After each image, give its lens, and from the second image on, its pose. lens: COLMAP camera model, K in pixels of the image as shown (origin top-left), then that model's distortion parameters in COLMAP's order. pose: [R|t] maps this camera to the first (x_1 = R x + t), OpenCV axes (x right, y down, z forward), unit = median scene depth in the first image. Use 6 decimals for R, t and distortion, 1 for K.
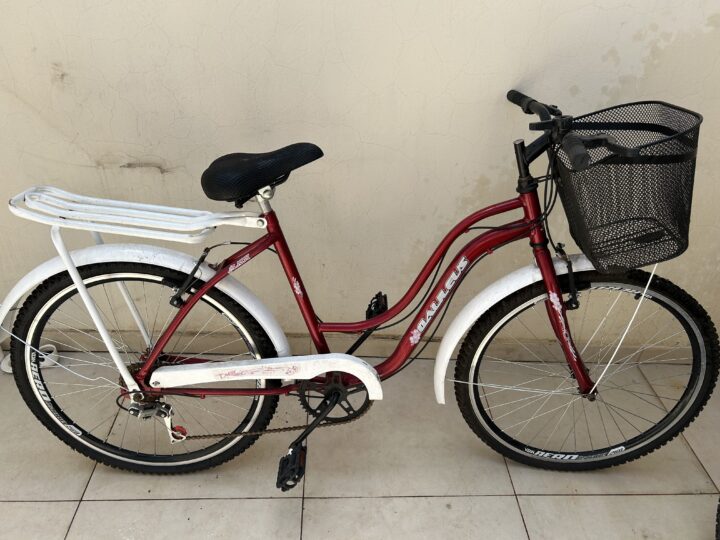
lens RADIAL K [[555.8, 0, 361.2], [0, 555.8, 276.3], [0, 0, 1]] dist [0.050148, -0.044701]
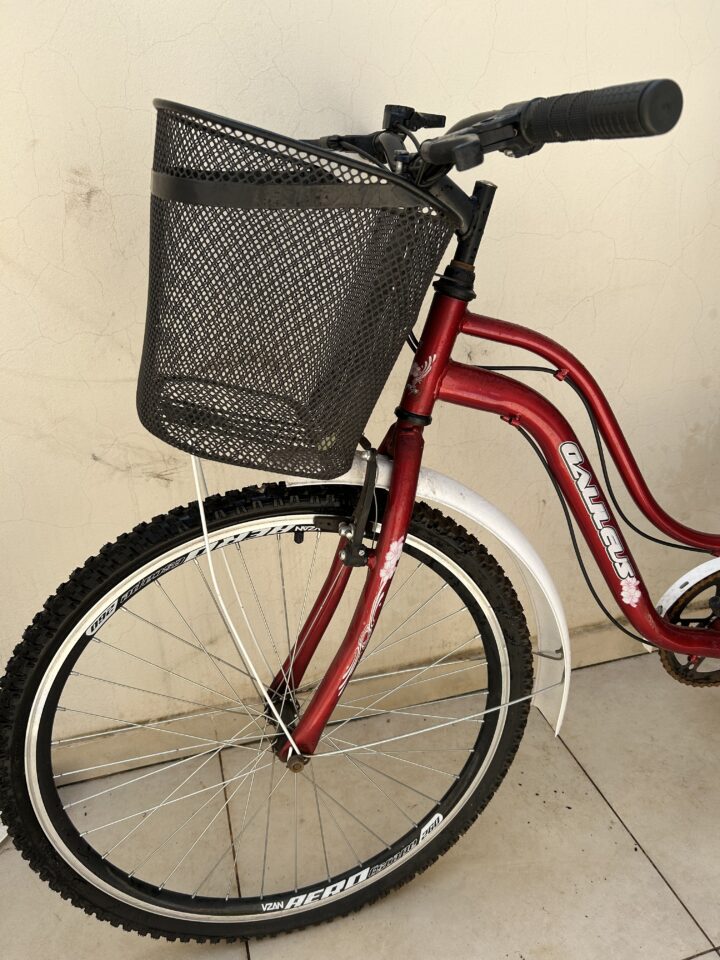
lens RADIAL K [[731.8, 0, 360.0], [0, 731.8, 480.0], [0, 0, 1]] dist [0.004022, -0.010263]
pose [[0.966657, -0.183558, 0.178555, -0.445877], [0.212529, 0.964045, -0.159529, 0.043260], [-0.142852, 0.192158, 0.970911, 0.368953]]
